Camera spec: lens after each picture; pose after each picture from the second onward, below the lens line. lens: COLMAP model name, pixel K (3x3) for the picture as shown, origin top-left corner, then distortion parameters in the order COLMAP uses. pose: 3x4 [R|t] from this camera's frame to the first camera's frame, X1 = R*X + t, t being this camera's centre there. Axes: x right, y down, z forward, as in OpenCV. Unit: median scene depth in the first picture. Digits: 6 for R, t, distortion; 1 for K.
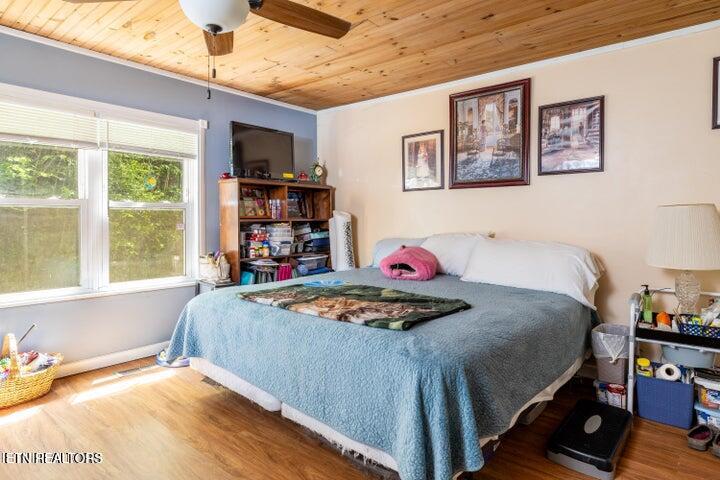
lens RADIAL K [[414.2, 0, 360.2], [0, 414.2, 234.3], [0, 0, 1]] dist [-0.000161, -0.002431]
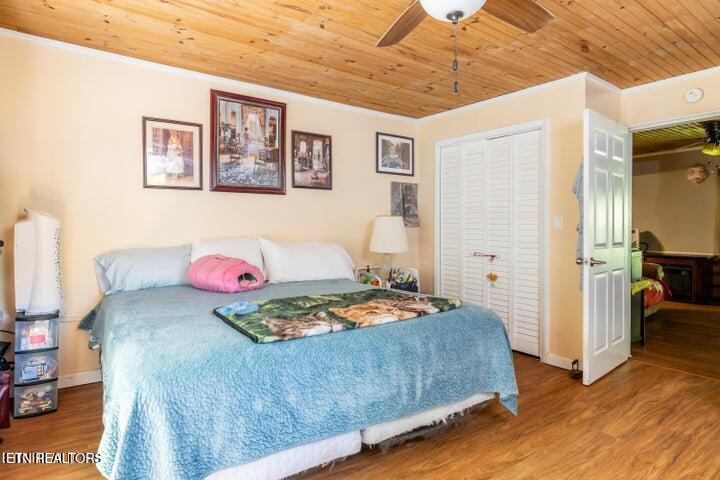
lens RADIAL K [[414.2, 0, 360.4], [0, 414.2, 235.7], [0, 0, 1]] dist [-0.000161, -0.002431]
pose [[0.235578, -0.024562, 0.971545, -0.664308], [0.031640, 0.999344, 0.017593, -0.017133], [-0.971340, 0.026595, 0.236200, 0.508525]]
